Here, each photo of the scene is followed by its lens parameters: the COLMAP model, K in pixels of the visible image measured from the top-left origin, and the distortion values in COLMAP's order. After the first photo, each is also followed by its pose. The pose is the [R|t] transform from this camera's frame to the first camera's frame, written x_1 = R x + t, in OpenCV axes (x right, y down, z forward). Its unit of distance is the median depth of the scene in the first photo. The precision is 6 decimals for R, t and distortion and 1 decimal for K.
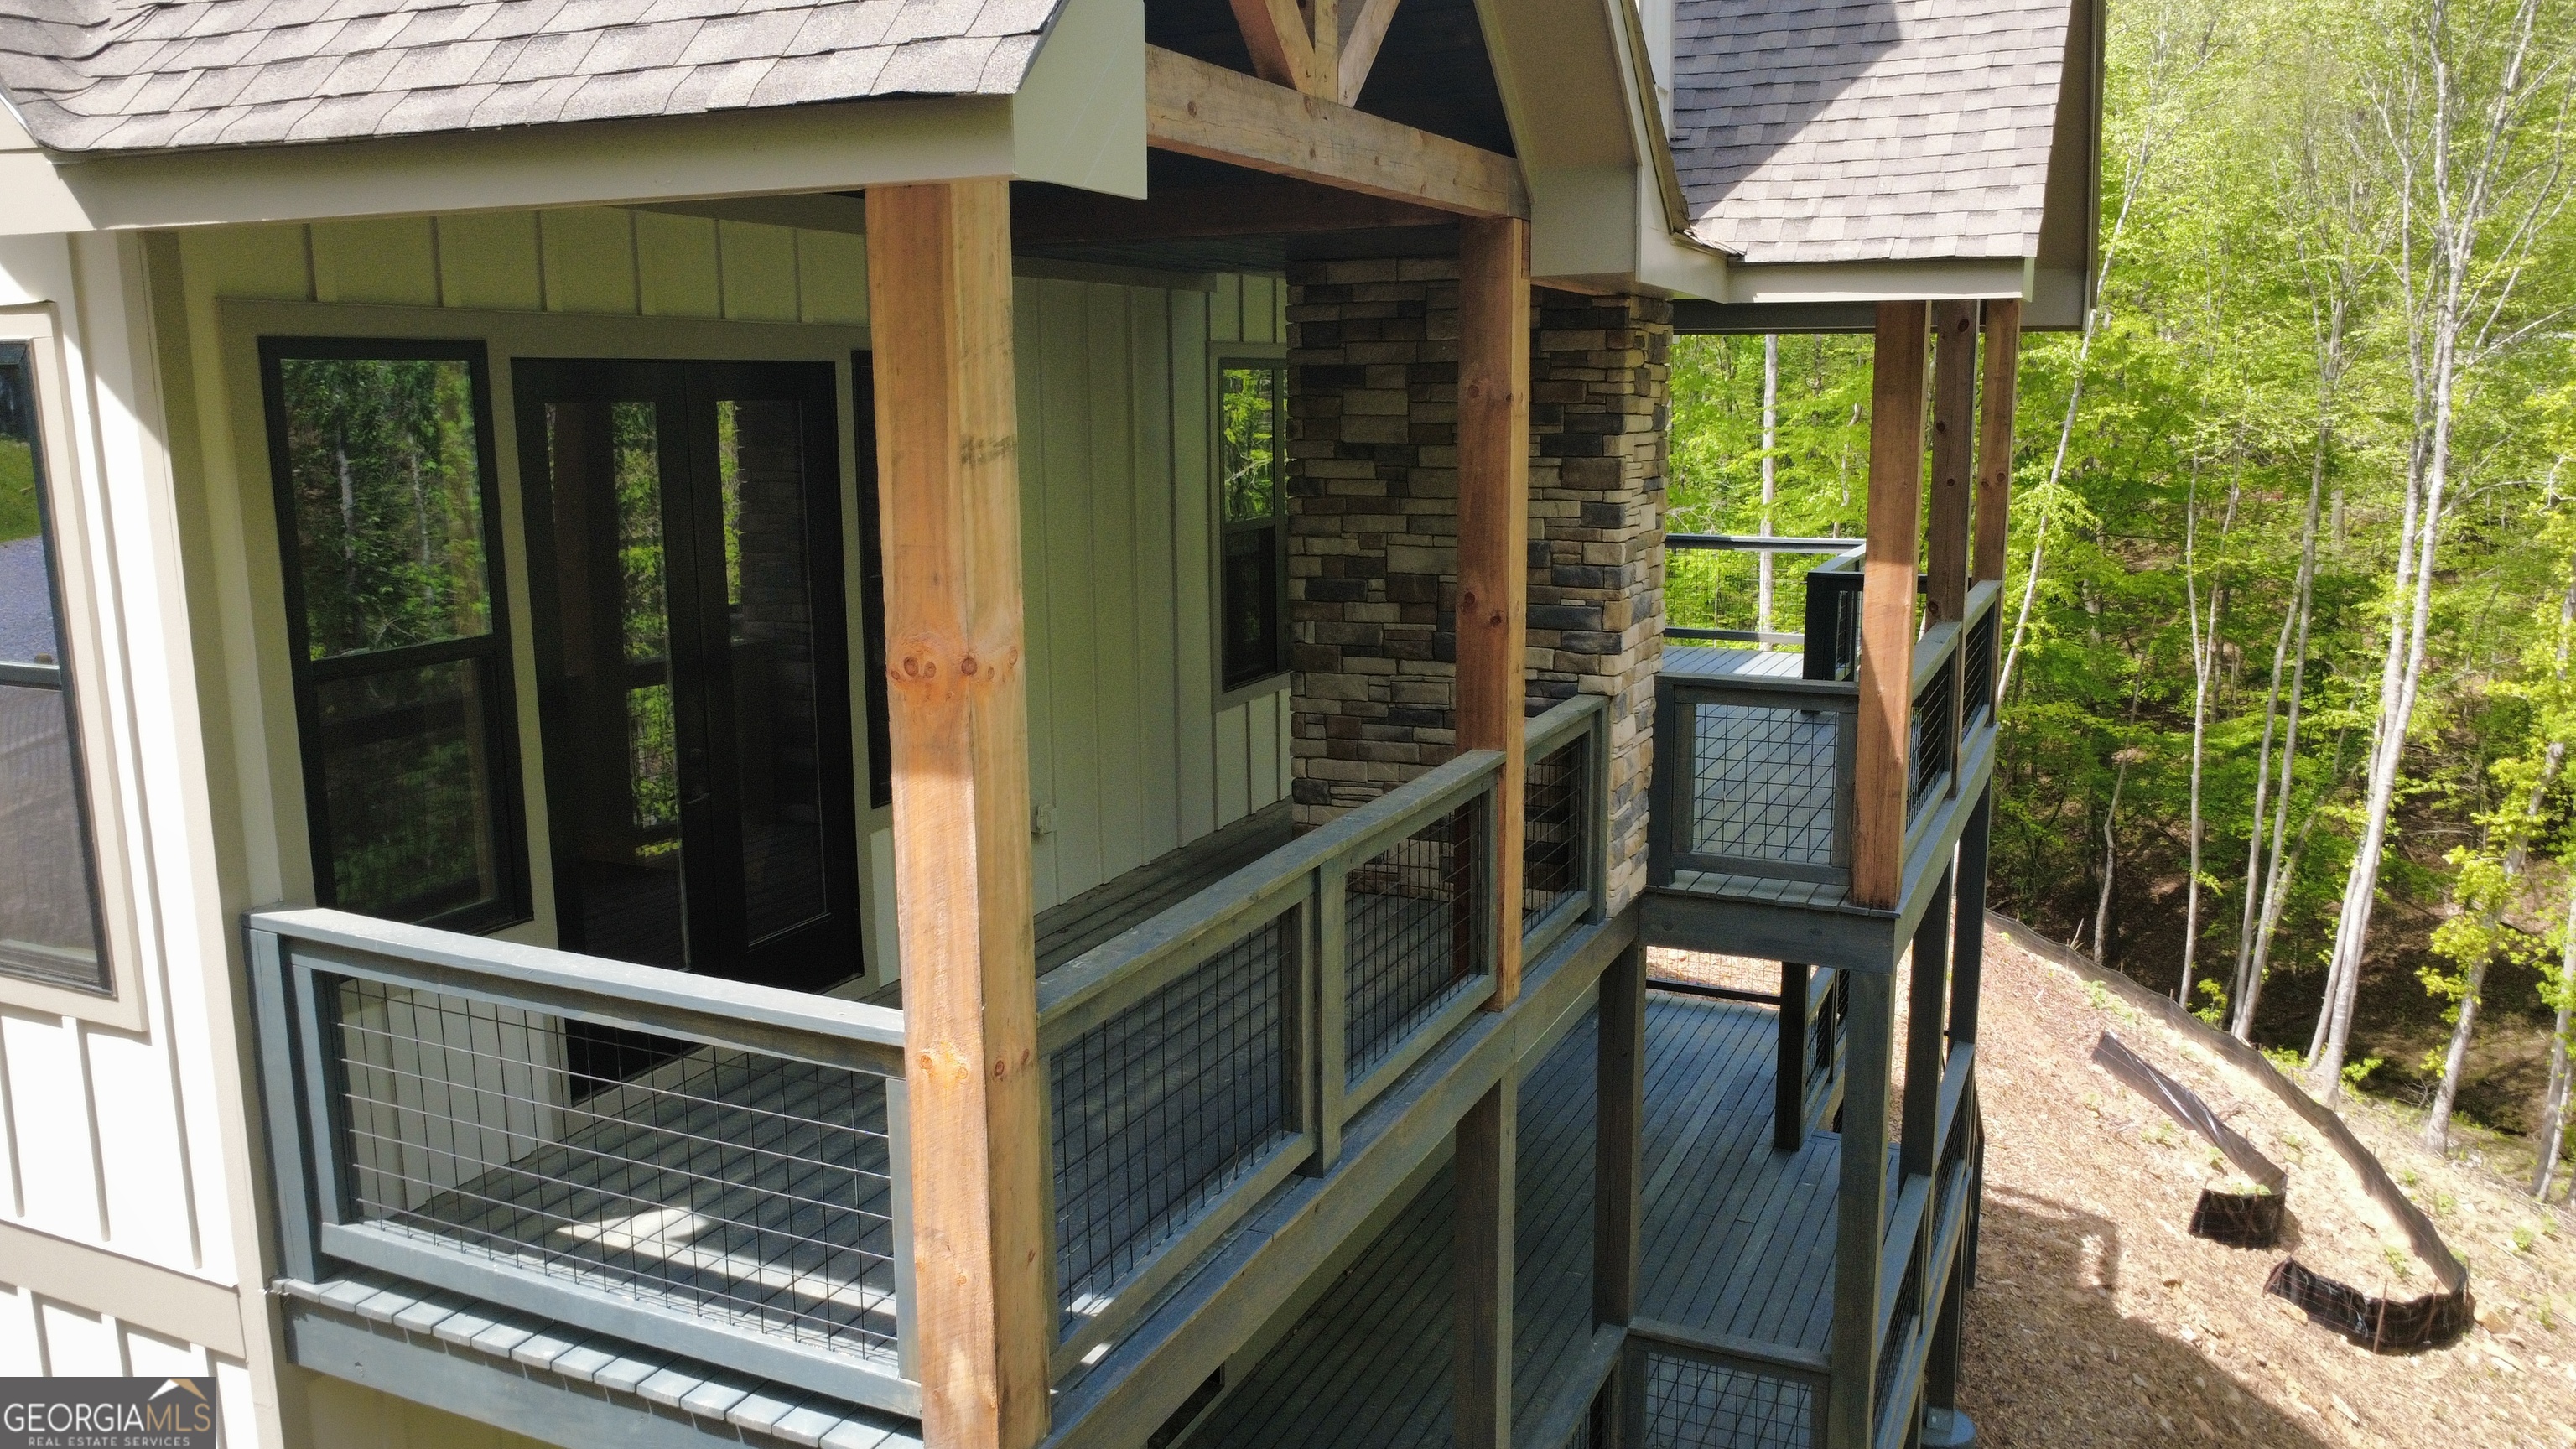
lens RADIAL K [[1884.2, 0, 1279.8], [0, 1884.2, 727.8], [0, 0, 1]] dist [-0.003921, 0.010827]
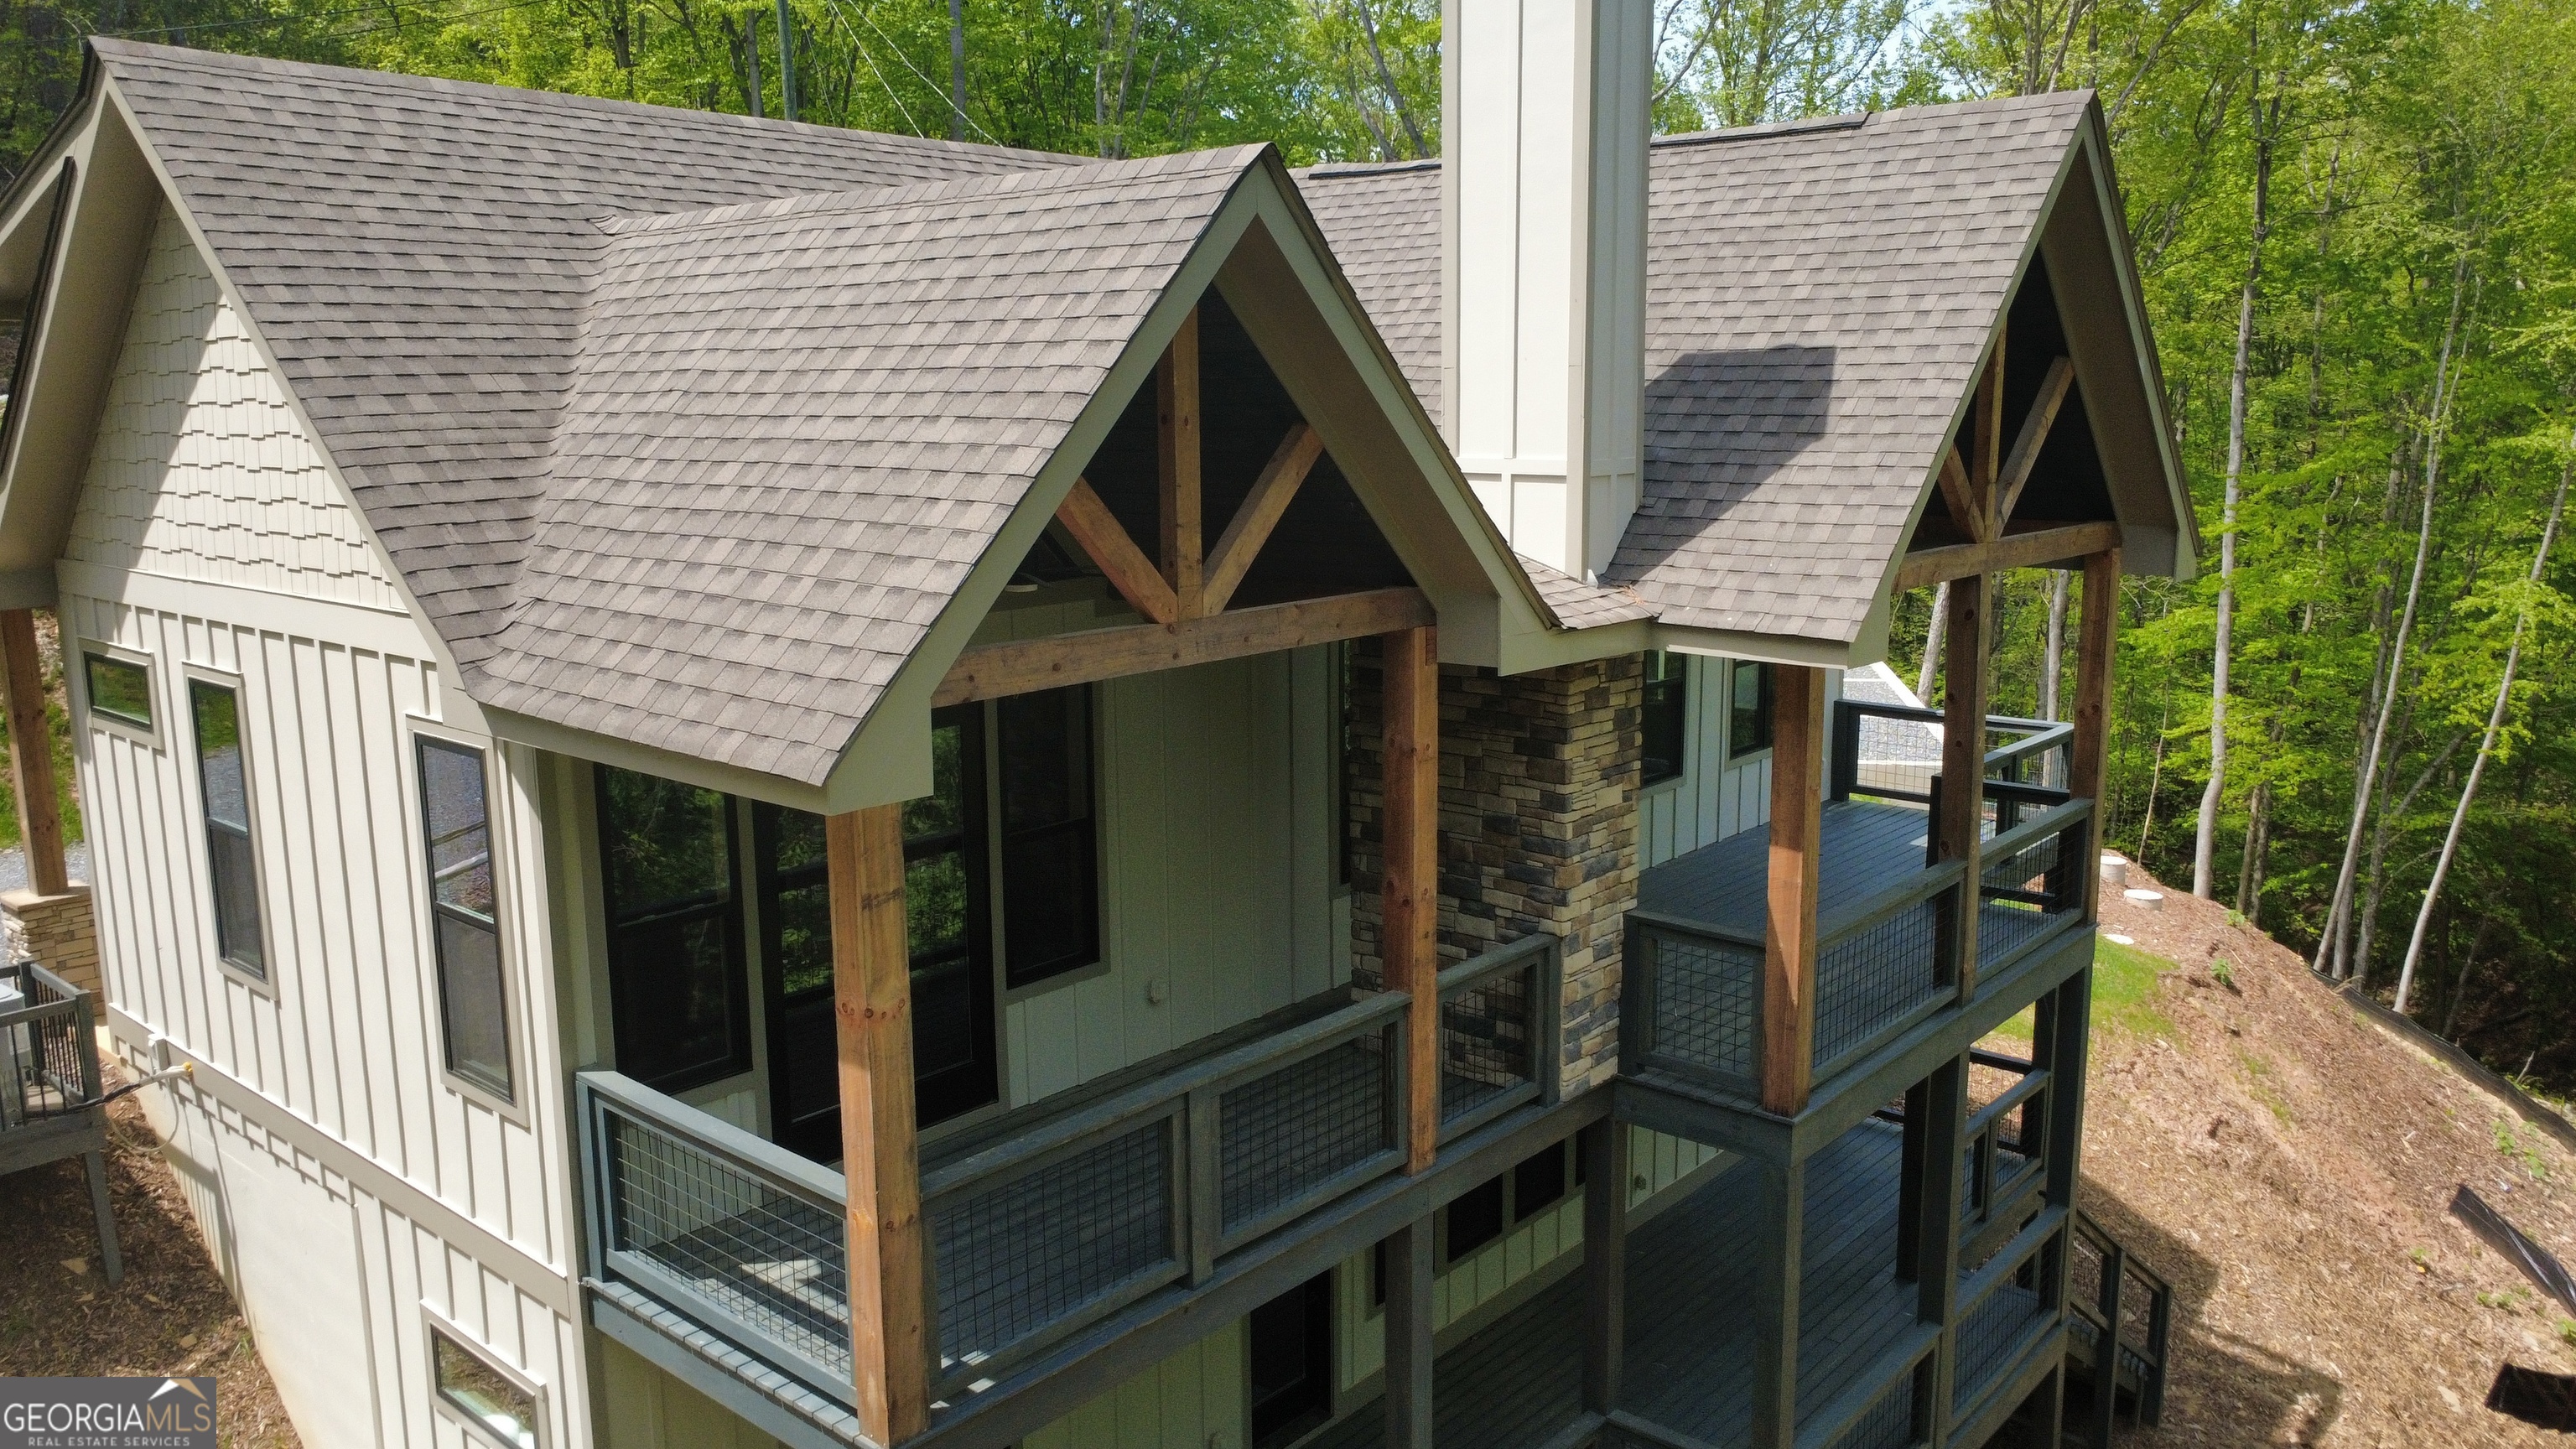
lens RADIAL K [[1884.2, 0, 1272.9], [0, 1884.2, 728.6], [0, 0, 1]] dist [-0.003921, 0.010827]
pose [[0.961970, 0.047279, -0.269031, 0.333075], [-0.047607, 0.998852, 0.005310, -0.161033], [0.268973, 0.007699, 0.963117, -0.326128]]
